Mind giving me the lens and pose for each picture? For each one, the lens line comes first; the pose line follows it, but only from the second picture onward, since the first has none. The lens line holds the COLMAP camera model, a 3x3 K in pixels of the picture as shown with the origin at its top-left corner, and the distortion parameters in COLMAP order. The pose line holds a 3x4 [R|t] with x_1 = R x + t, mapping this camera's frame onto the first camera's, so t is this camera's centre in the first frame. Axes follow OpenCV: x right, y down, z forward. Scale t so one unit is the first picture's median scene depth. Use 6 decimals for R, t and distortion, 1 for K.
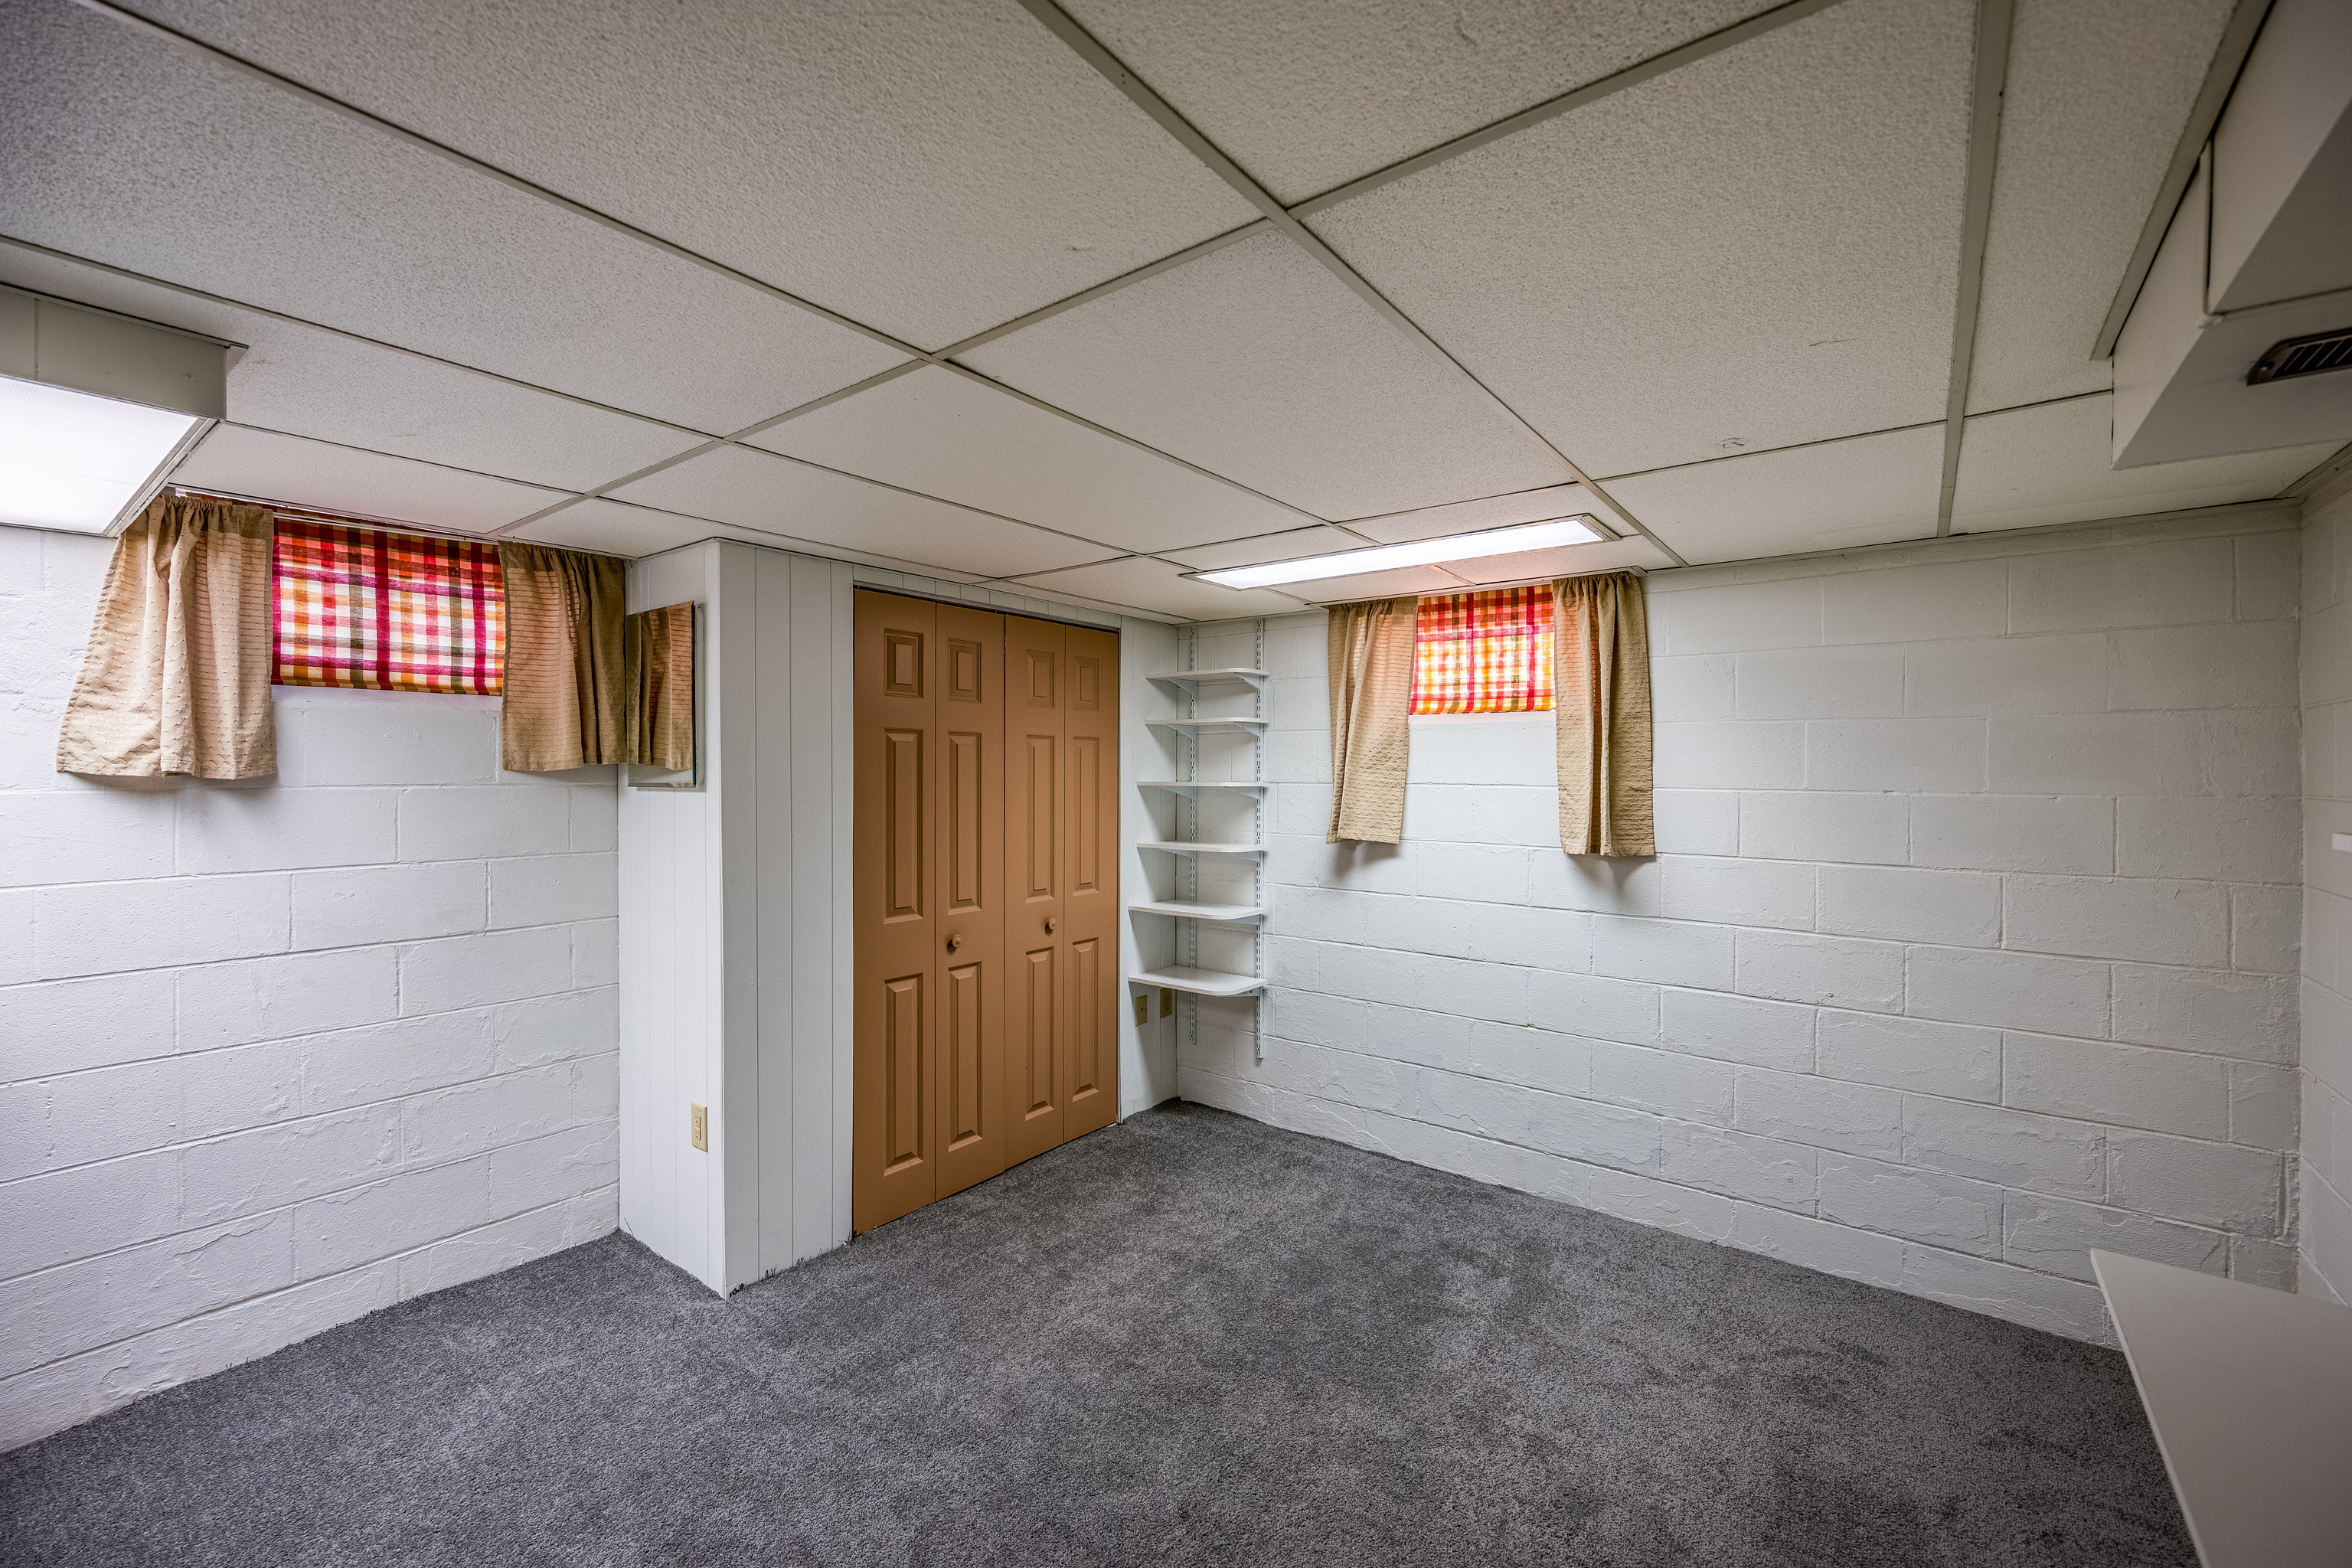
lens RADIAL K [[968.0, 0, 1196.2], [0, 968.0, 774.8], [0, 0, 1]] dist [-0.000431, 0.000027]
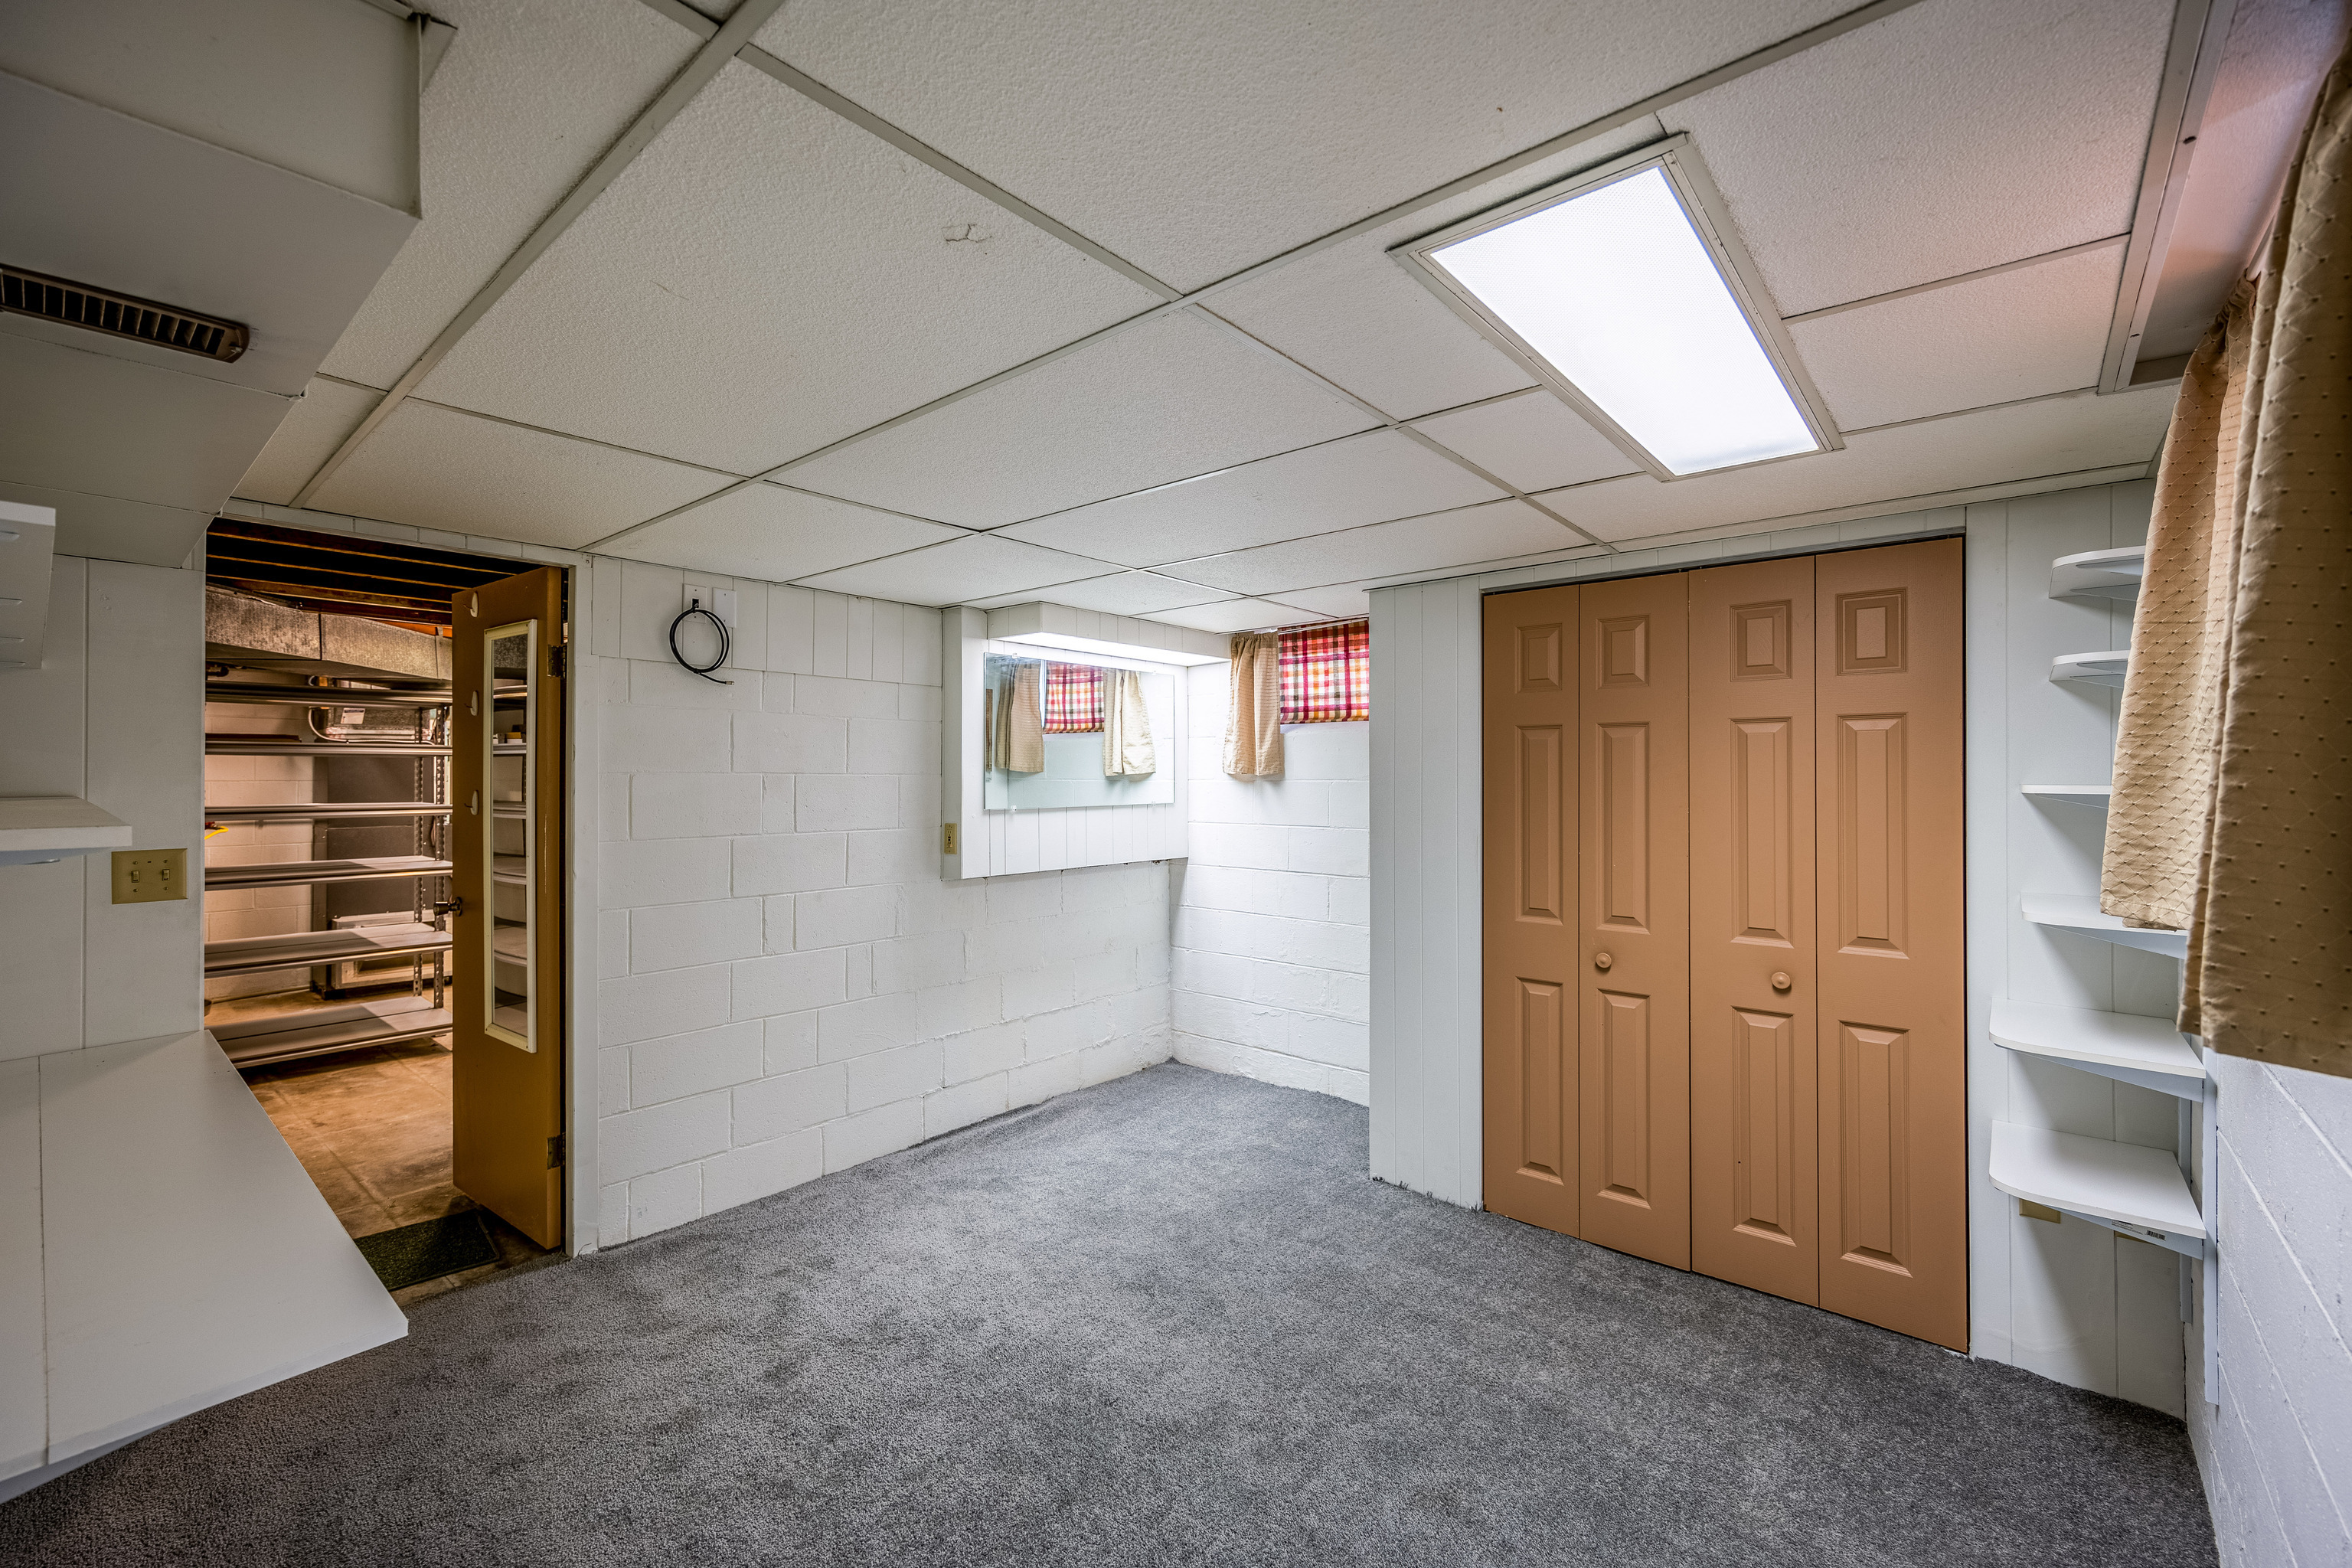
lens RADIAL K [[968.0, 0, 1198.0], [0, 968.0, 779.2], [0, 0, 1]] dist [-0.000431, 0.000027]
pose [[-0.047113, -0.000497, -0.998889, 0.796692], [-0.009254, 0.999957, -0.000061, 0.012216], [0.998847, 0.009241, -0.047116, 0.821066]]
